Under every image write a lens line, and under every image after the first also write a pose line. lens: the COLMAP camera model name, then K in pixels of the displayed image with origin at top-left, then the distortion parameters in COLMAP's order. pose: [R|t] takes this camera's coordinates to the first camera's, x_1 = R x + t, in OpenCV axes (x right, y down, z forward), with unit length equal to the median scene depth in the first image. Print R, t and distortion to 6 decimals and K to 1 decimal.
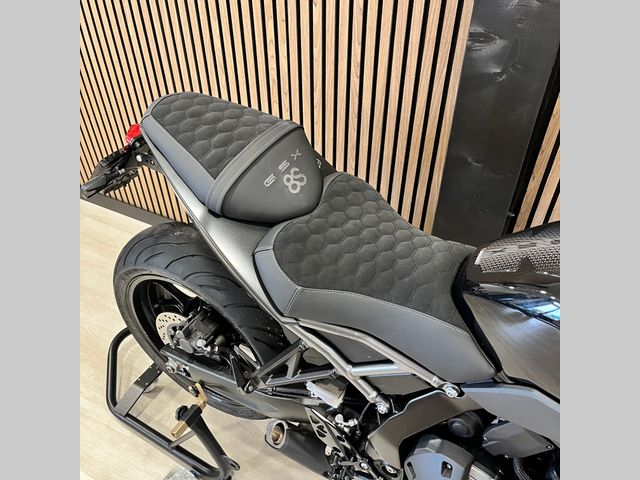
lens RADIAL K [[481.1, 0, 317.4], [0, 481.1, 240.4], [0, 0, 1]] dist [0.016365, 0.001997]
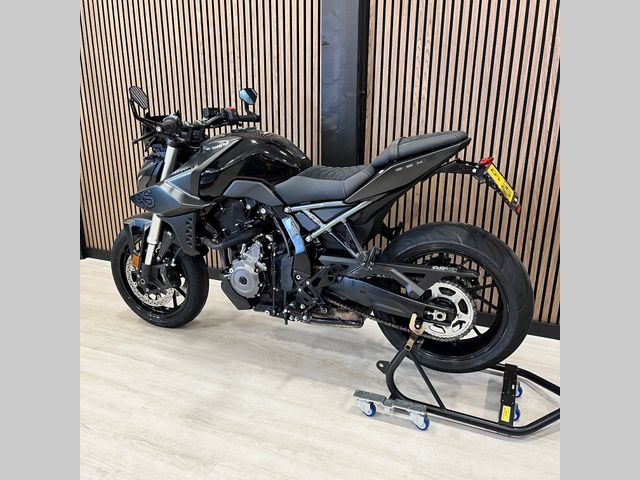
lens RADIAL K [[486.3, 0, 320.0], [0, 486.3, 240.0], [0, 0, 1]] dist [0.021181, 0.003243]
pose [[0.996244, -0.018216, 0.084652, 0.122063], [0.049256, 0.923260, -0.381005, 1.267871], [-0.071216, 0.383743, 0.920690, -1.133248]]
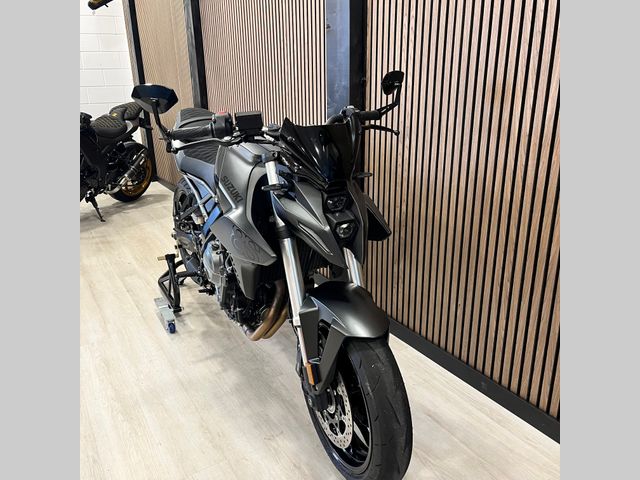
lens RADIAL K [[482.7, 0, 320.0], [0, 482.7, 240.0], [0, 0, 1]] dist [0.022603, -0.004725]
pose [[0.867538, 0.154051, -0.472912, 1.757823], [-0.309002, 0.911999, -0.269768, 0.901746], [0.389737, 0.380165, 0.838796, -0.735670]]
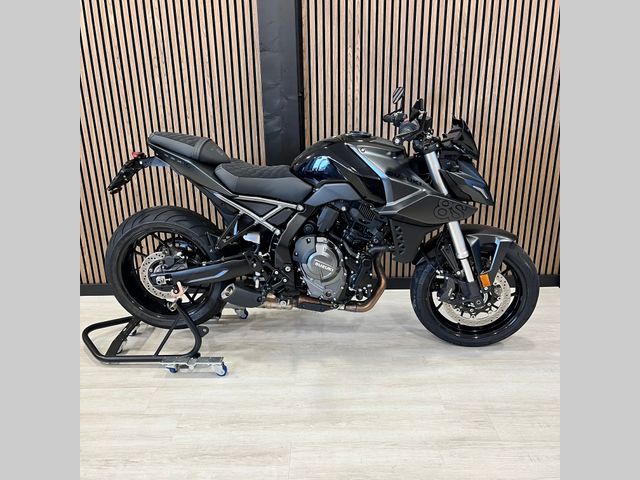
lens RADIAL K [[482.7, 0, 320.0], [0, 482.7, 240.0], [0, 0, 1]] dist [0.022603, -0.004725]
pose [[0.883313, -0.158739, 0.441090, -0.755704], [0.311228, 0.902217, -0.298566, 1.173849], [-0.350565, 0.401006, 0.846344, -1.120500]]
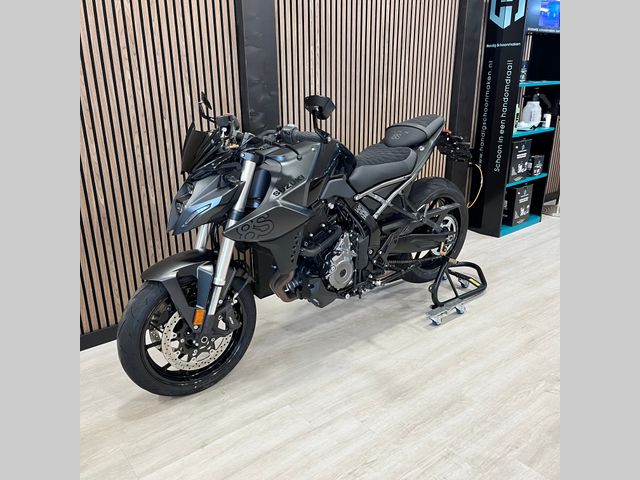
lens RADIAL K [[481.1, 0, 317.4], [0, 481.1, 240.4], [0, 0, 1]] dist [0.016365, 0.001997]
pose [[0.412391, -0.299828, 0.860254, -2.169600], [0.591210, 0.806514, -0.002318, 0.330907], [-0.693112, 0.509547, 0.509860, -0.123179]]
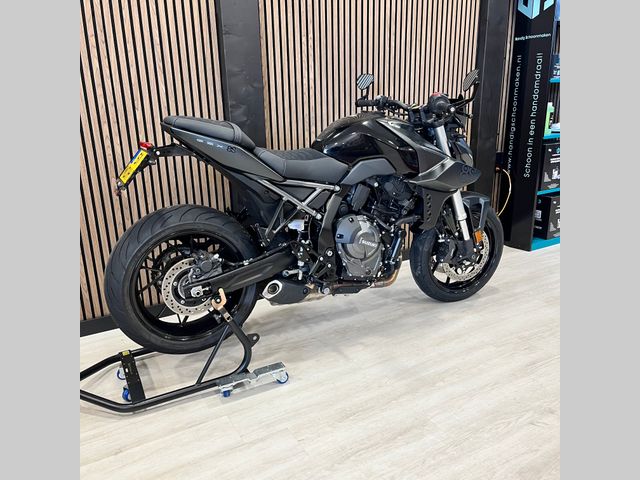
lens RADIAL K [[482.7, 0, 320.0], [0, 482.7, 240.0], [0, 0, 1]] dist [0.022603, -0.004725]
pose [[0.535883, -0.249135, 0.806697, -1.766468], [0.557533, 0.821936, -0.116524, 0.713556], [-0.634023, 0.512204, 0.579363, -0.293596]]
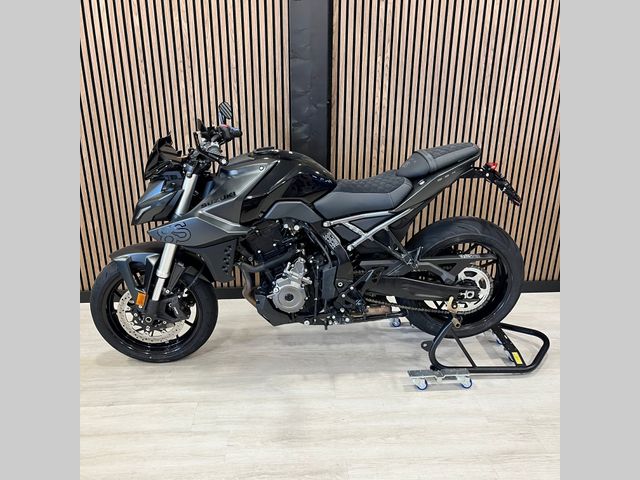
lens RADIAL K [[482.7, 0, 320.0], [0, 482.7, 240.0], [0, 0, 1]] dist [0.022603, -0.004725]
pose [[0.856488, -0.168338, 0.487945, -1.040868], [0.324484, 0.910772, -0.255353, 0.938775], [-0.401421, 0.377037, 0.834688, -1.043198]]
